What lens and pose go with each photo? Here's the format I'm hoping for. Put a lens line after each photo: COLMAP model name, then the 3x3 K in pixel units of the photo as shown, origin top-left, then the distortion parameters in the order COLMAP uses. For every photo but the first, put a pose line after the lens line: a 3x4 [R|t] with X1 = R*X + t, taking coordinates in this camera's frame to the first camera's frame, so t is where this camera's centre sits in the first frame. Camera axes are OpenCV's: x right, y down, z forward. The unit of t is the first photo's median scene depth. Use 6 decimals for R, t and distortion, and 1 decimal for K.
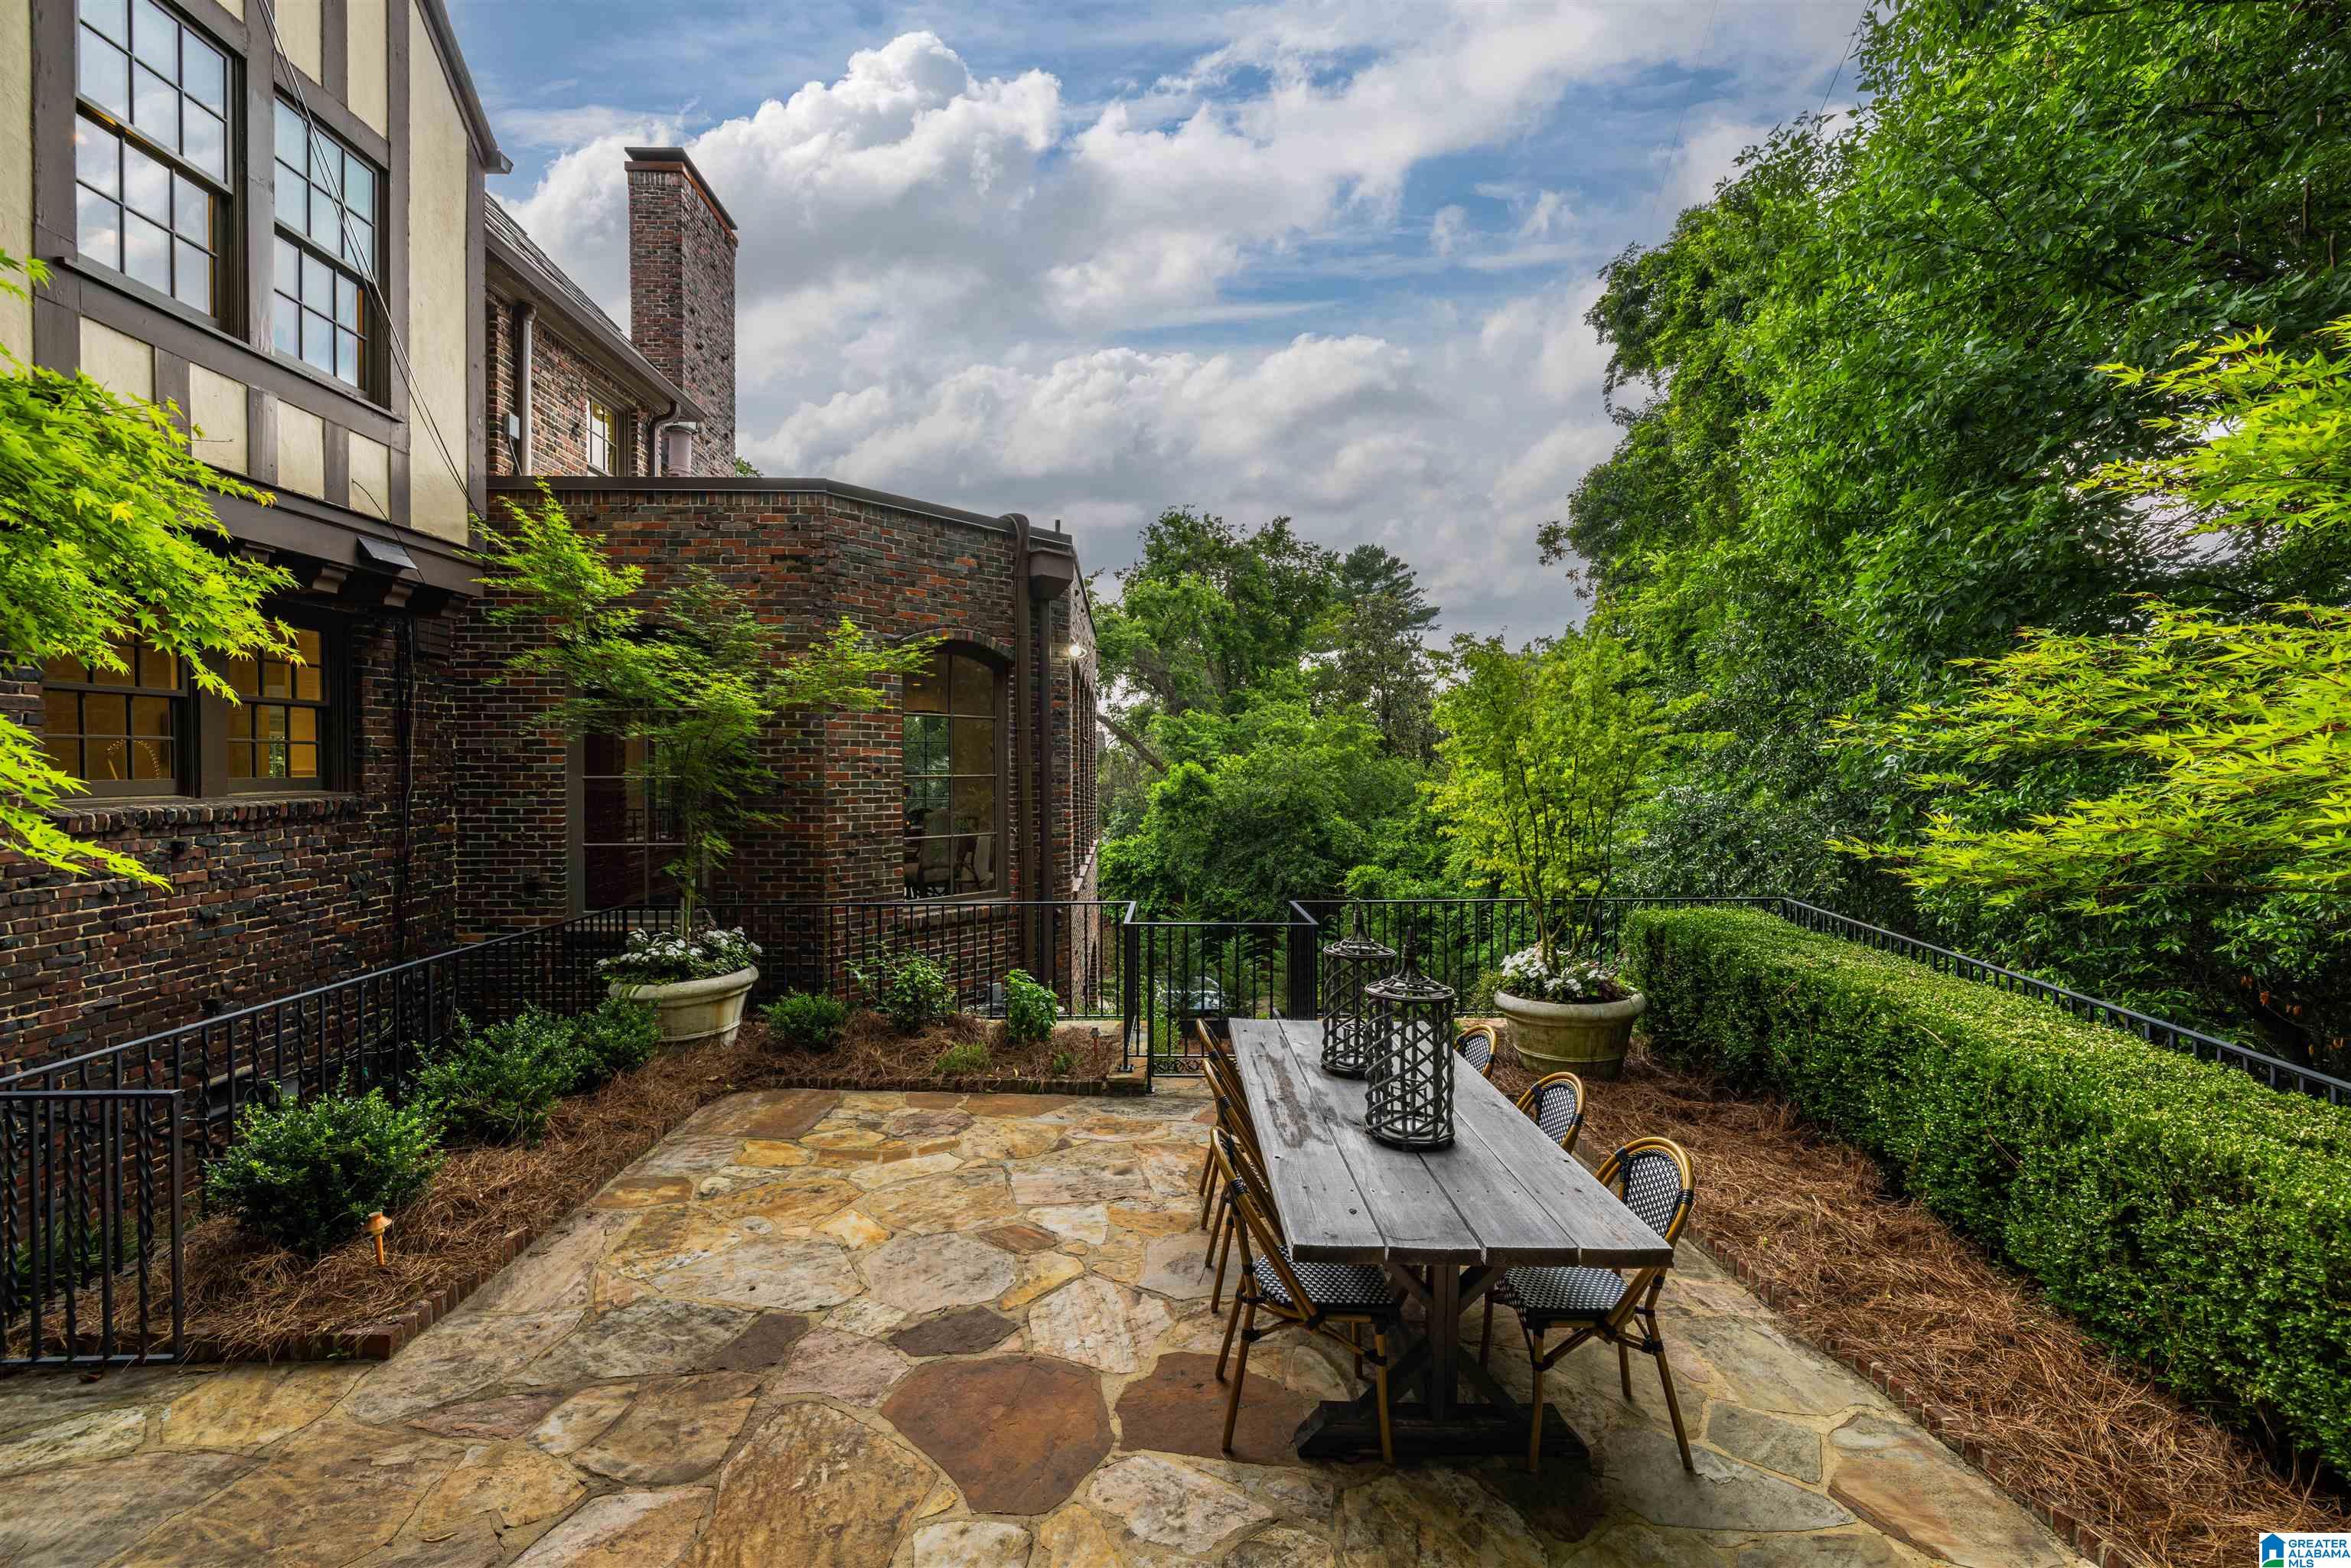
lens RADIAL K [[985.5, 0, 1162.0], [0, 985.5, 771.3], [0, 0, 1]] dist [-0.001818, -0.000212]
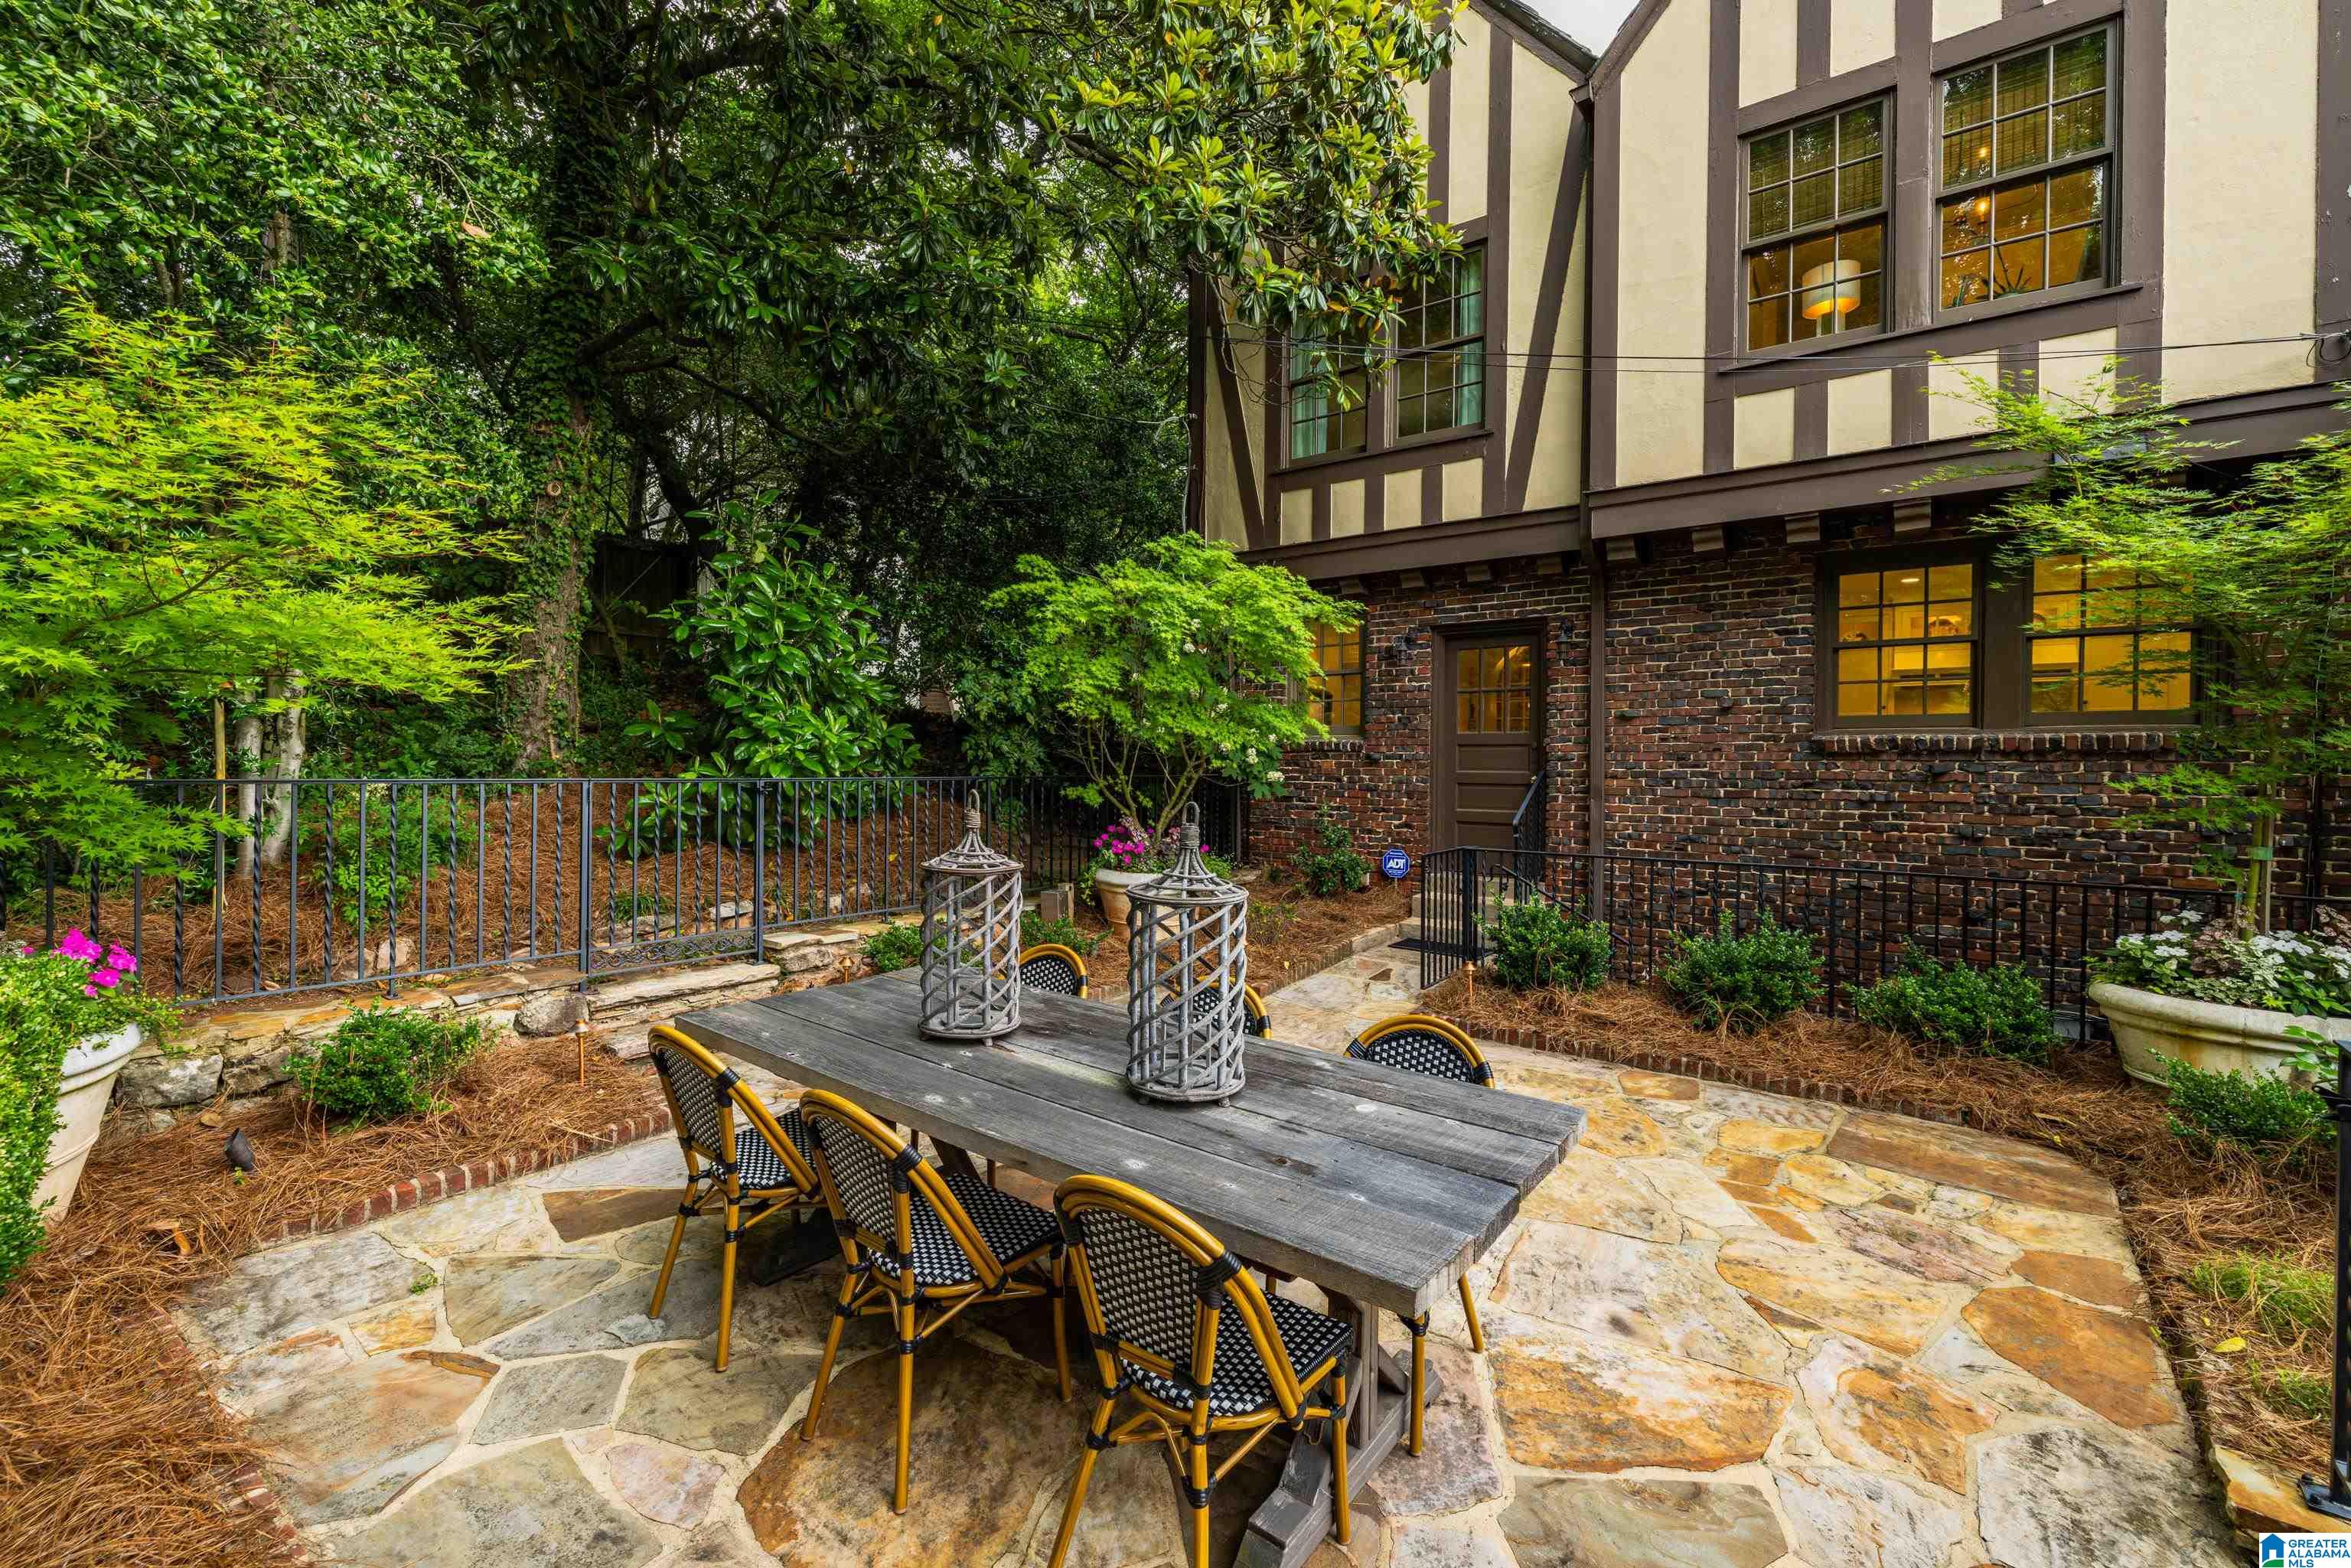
lens RADIAL K [[989.0, 0, 1115.3], [0, 989.0, 786.7], [0, 0, 1]] dist [0.001983, 0.000108]
pose [[-0.647008, 0.015630, -0.762323, 0.475767], [-0.012008, 0.999457, 0.030684, 0.065559], [0.762388, 0.029007, -0.646469, 0.921890]]
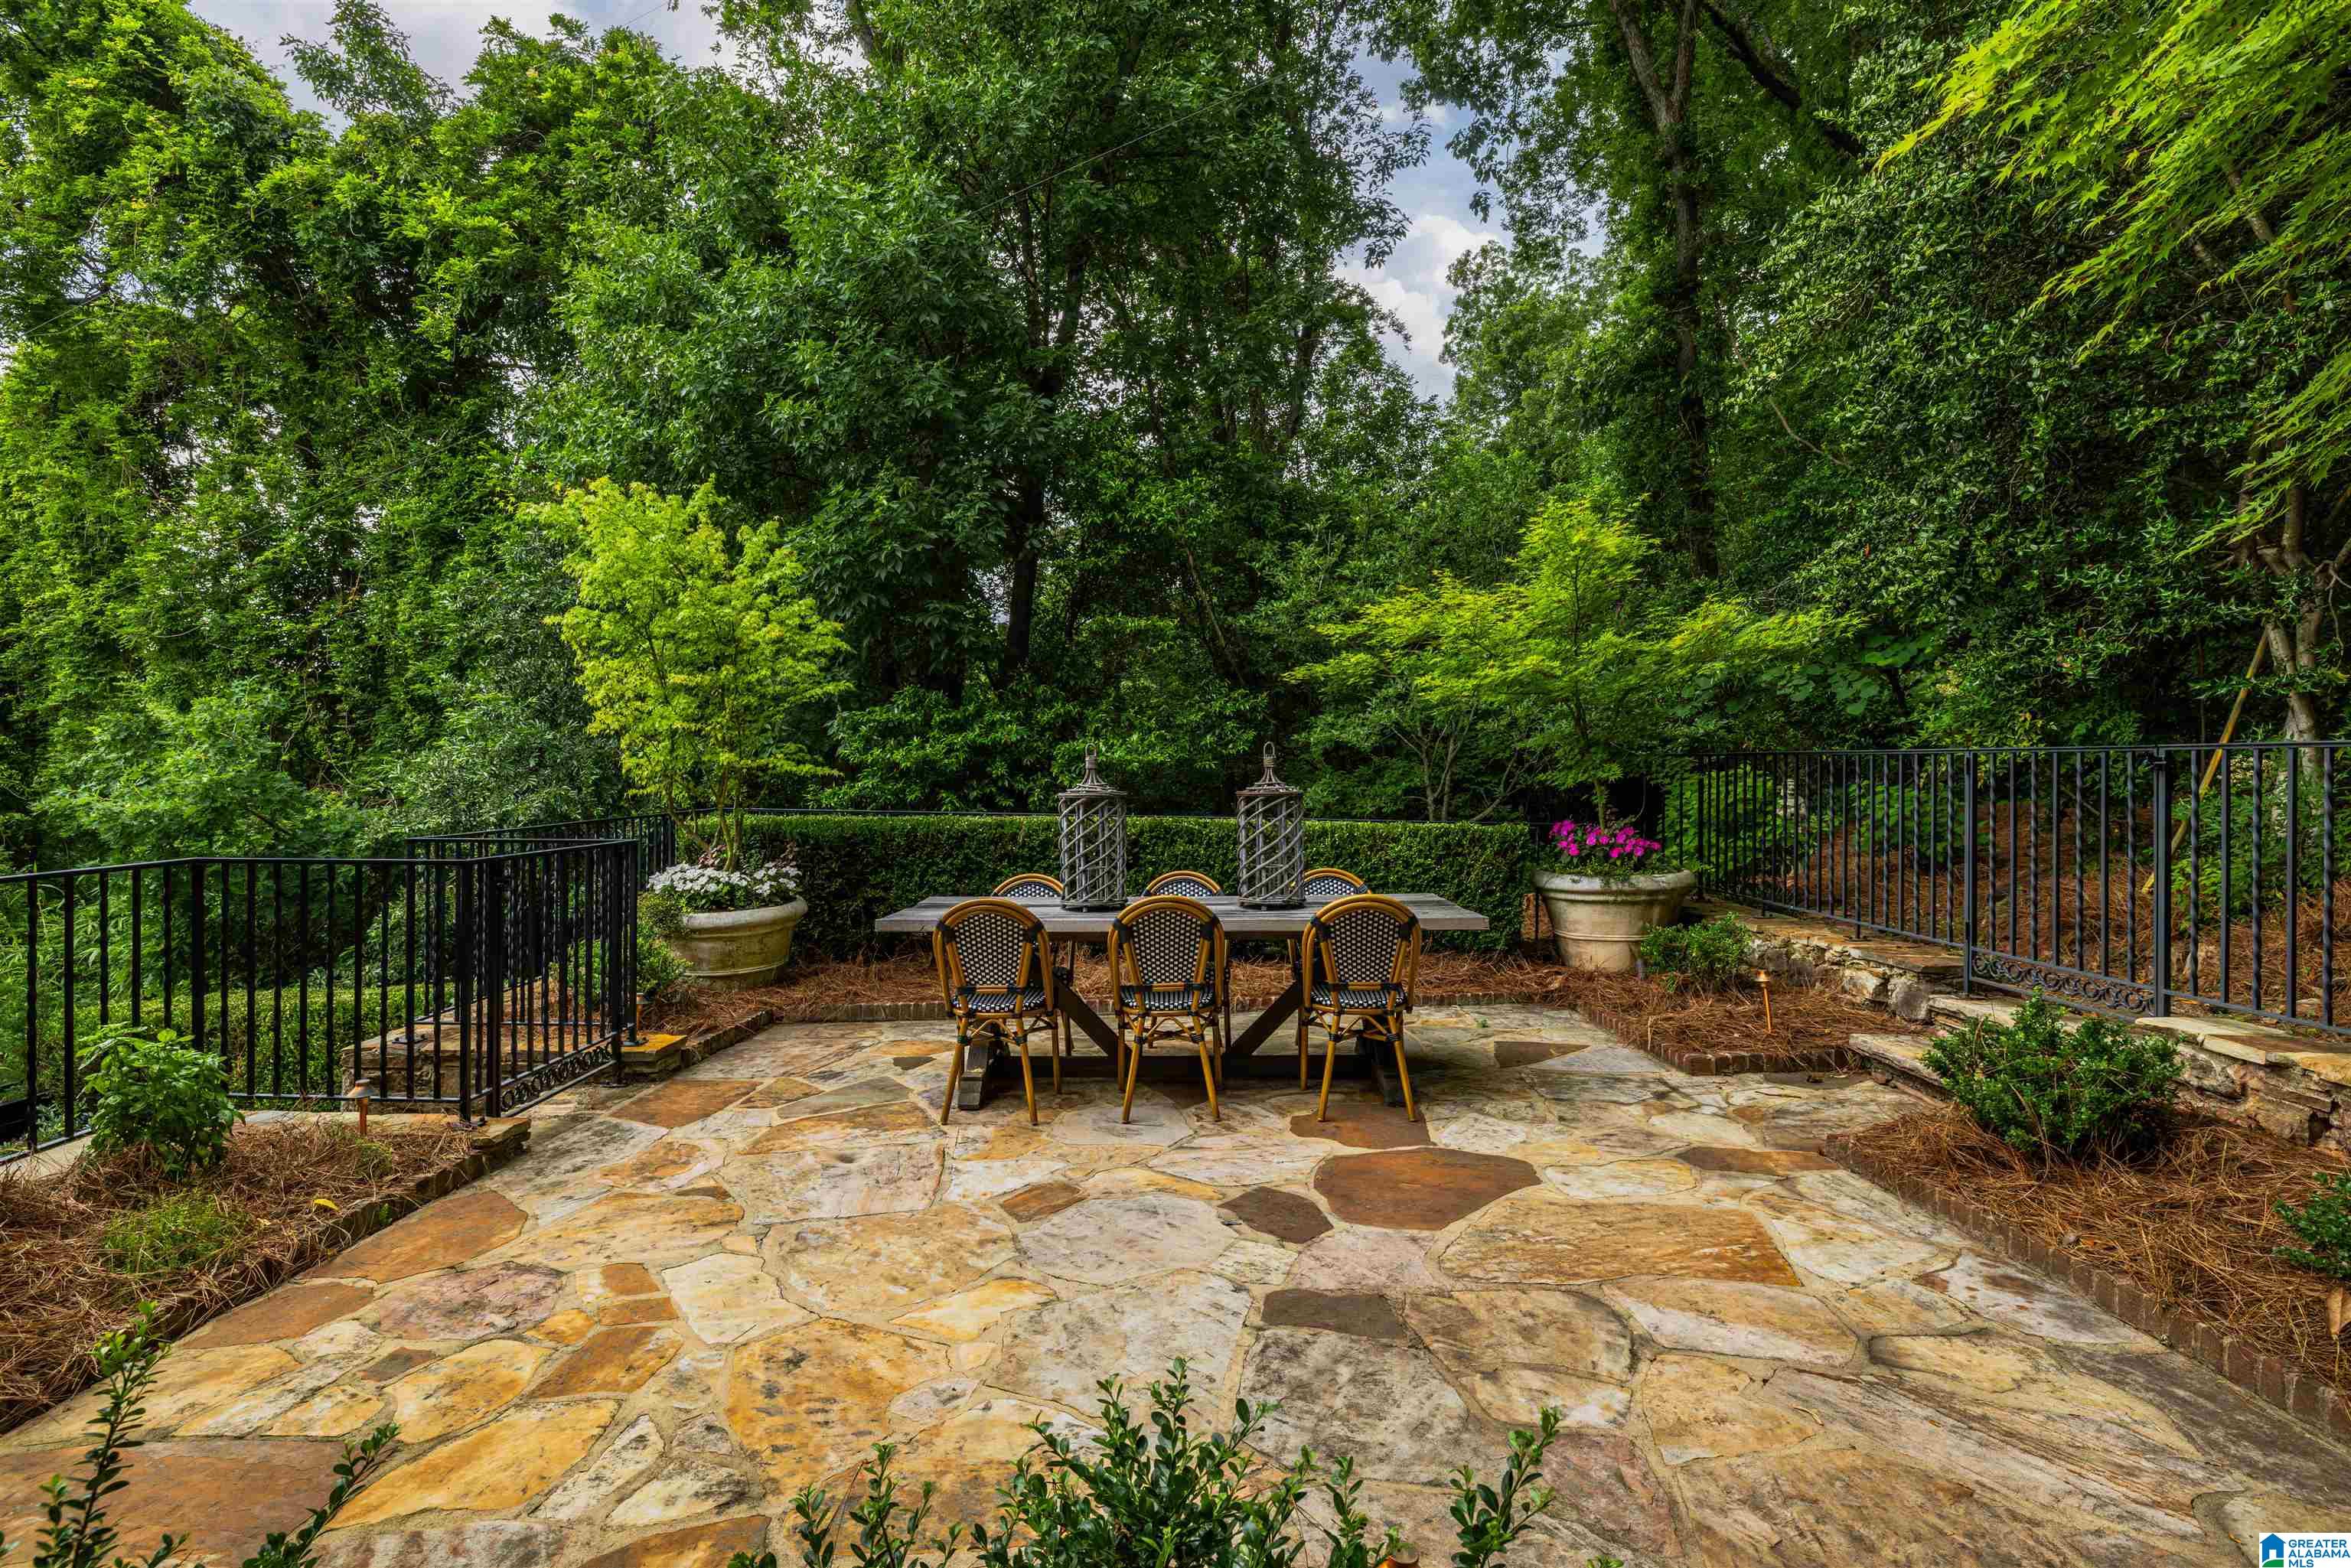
lens RADIAL K [[1144.5, 0, 1162.3], [0, 1144.5, 770.9], [0, 0, 1]] dist [-0.009139, 0.001848]
pose [[0.018815, -0.001774, 0.999821, -0.678796], [0.003636, 0.999992, 0.001706, 0.107730], [-0.999816, 0.003603, 0.018821, 0.615187]]
